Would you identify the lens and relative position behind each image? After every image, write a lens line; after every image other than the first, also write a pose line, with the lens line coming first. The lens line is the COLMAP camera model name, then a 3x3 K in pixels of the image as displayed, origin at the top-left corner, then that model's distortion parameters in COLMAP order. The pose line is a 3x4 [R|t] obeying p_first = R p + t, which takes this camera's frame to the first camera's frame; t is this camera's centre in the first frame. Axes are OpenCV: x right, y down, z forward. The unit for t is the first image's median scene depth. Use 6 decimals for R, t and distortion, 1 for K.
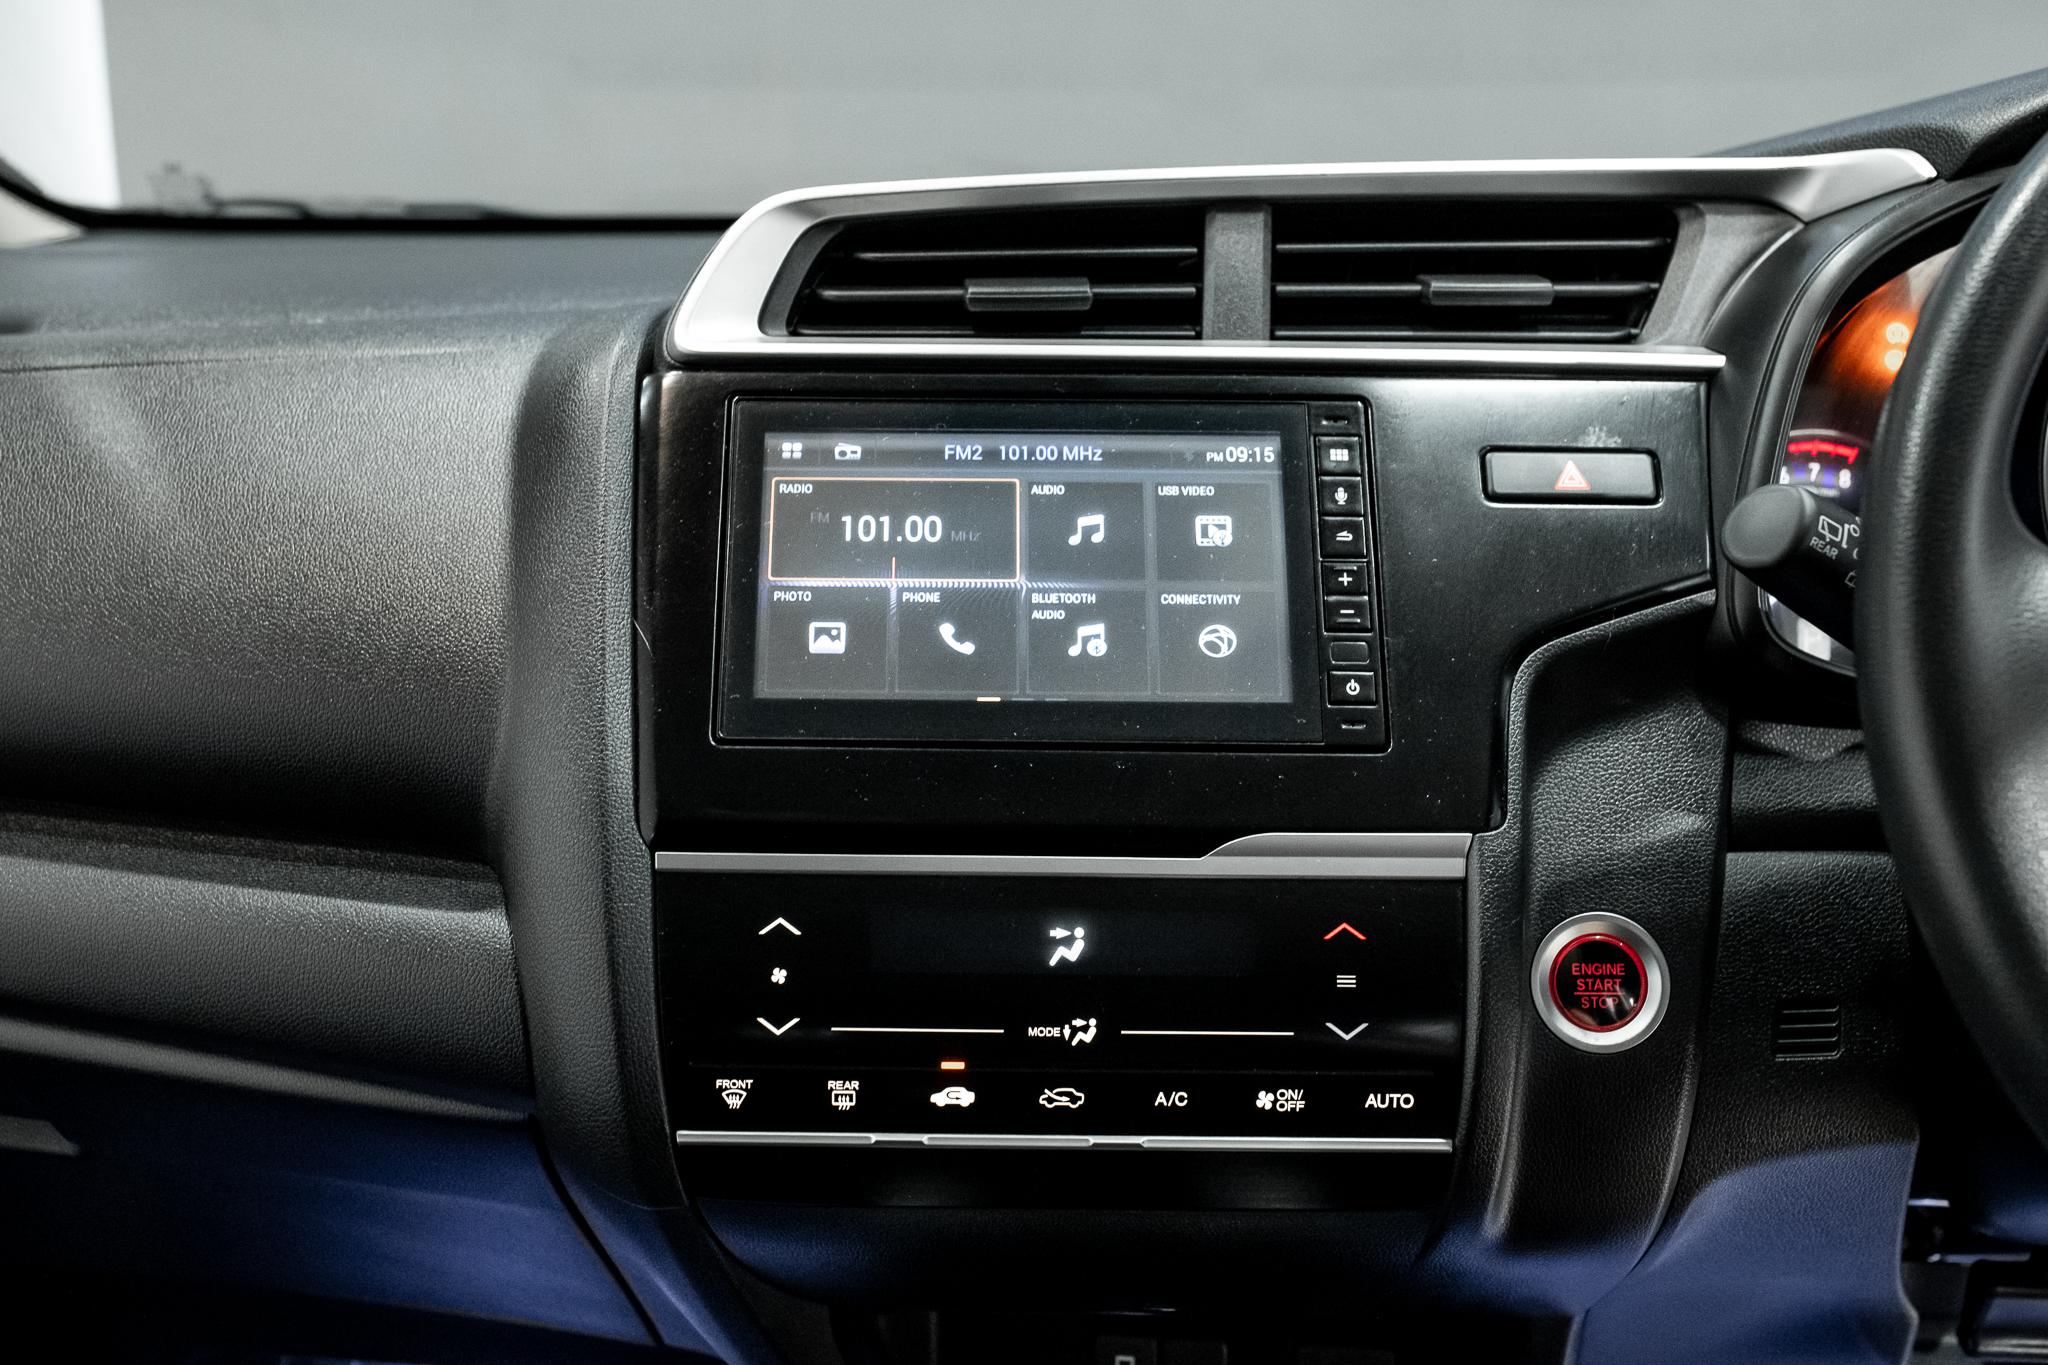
lens RADIAL K [[2004.4, 0, 1024.0], [0, 2004.4, 682.5], [0, 0, 1]] dist [-0.031243, 0.015951]
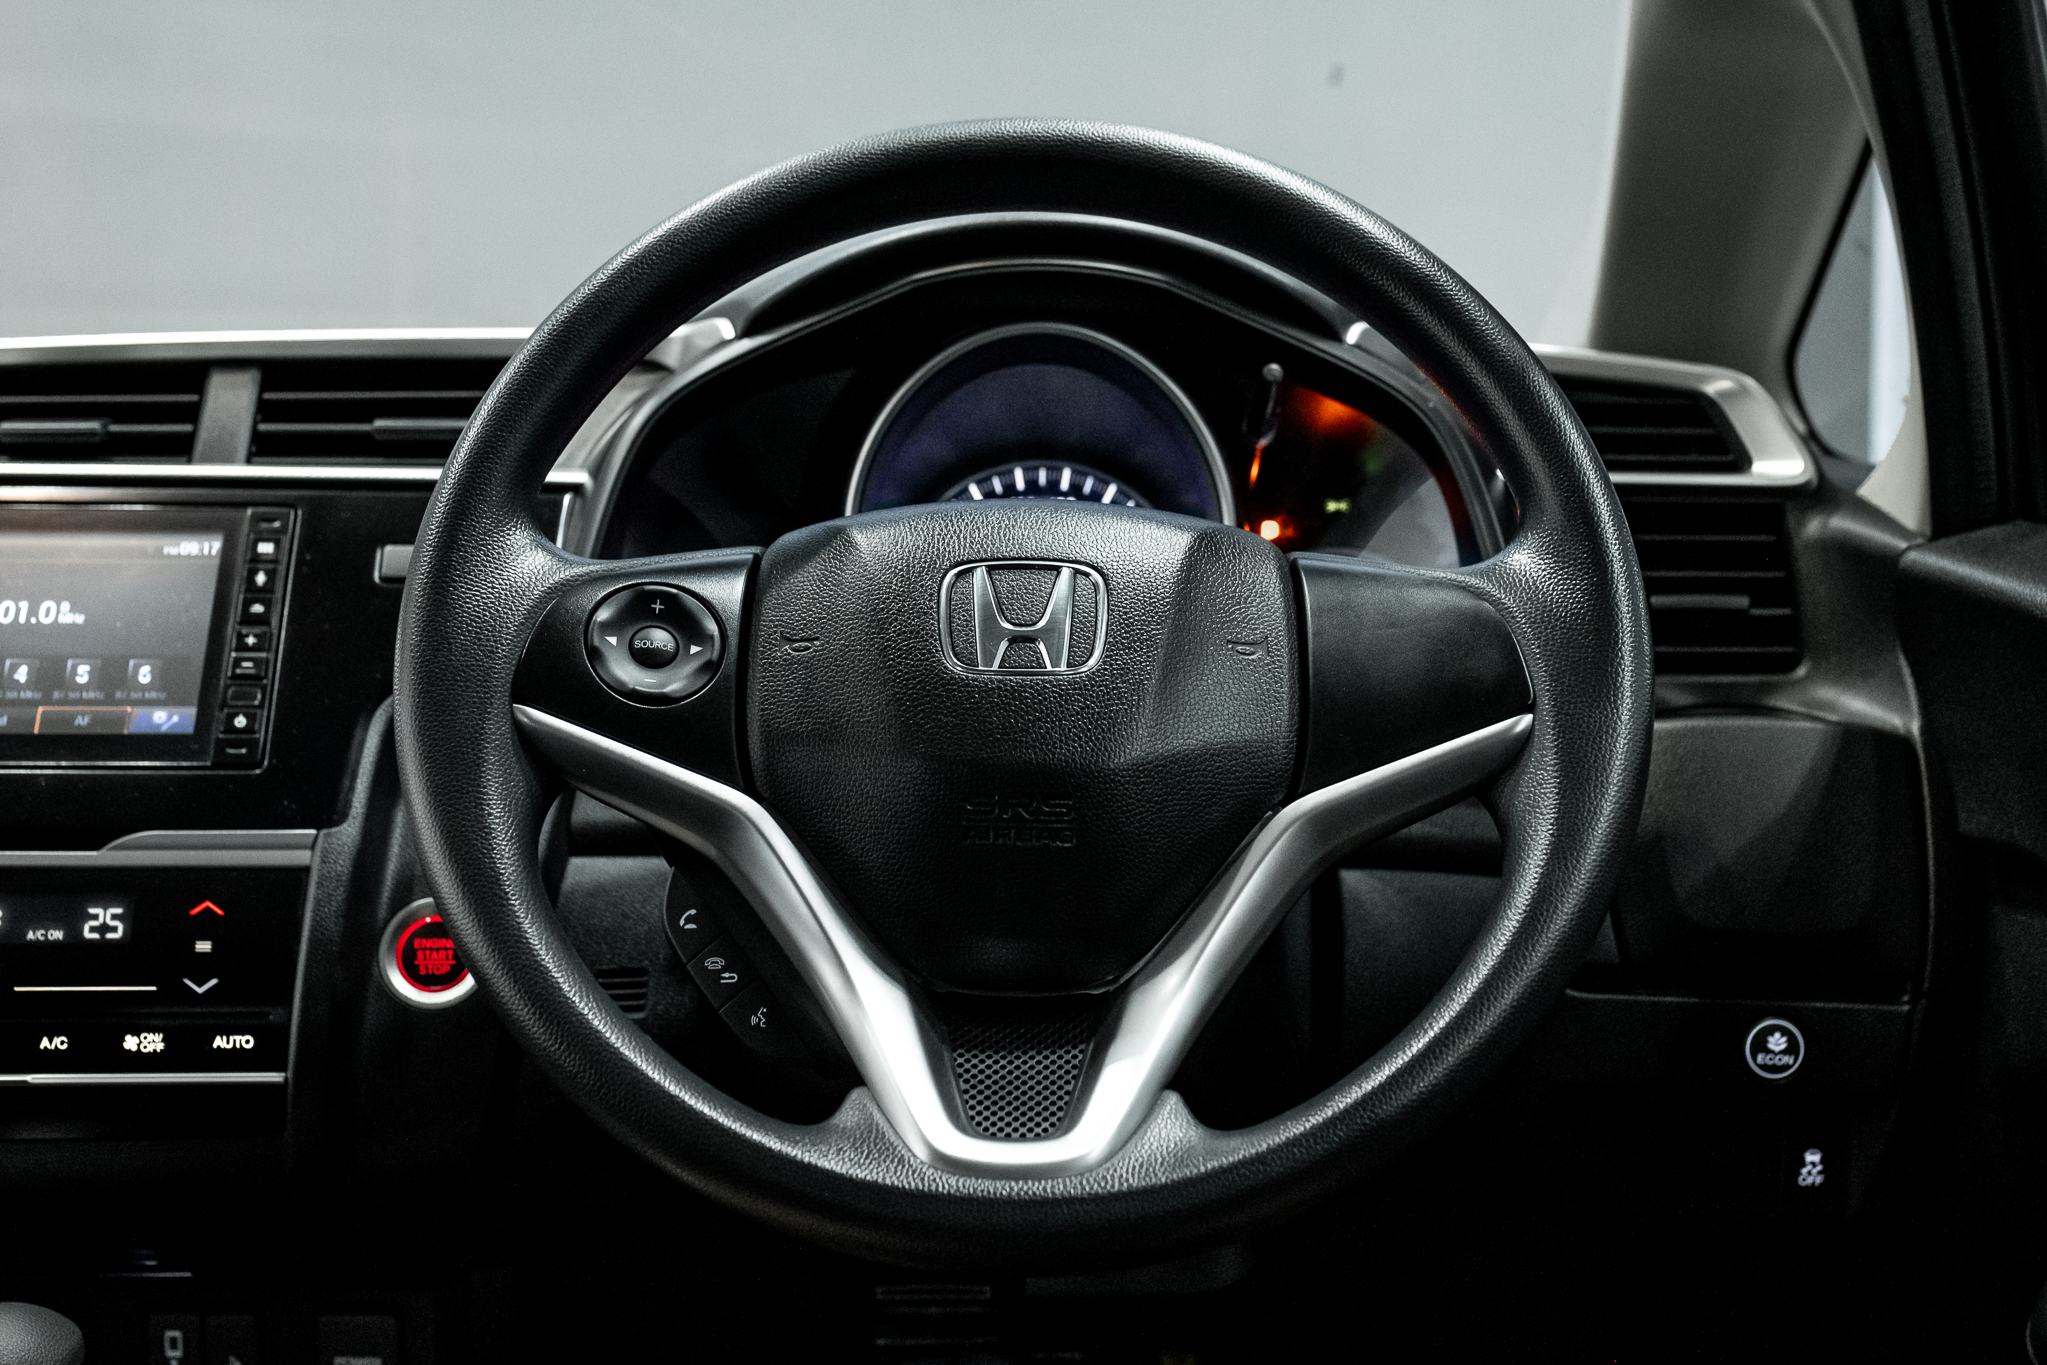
lens RADIAL K [[2003.4, 0, 1023.5], [0, 2003.4, 682.5], [0, 0, 1]] dist [-0.031243, 0.015951]
pose [[0.996093, -0.004405, 0.088199, 0.537012], [0.016563, 0.990351, -0.137591, 0.157430], [-0.086742, 0.138514, 0.986554, -0.289673]]
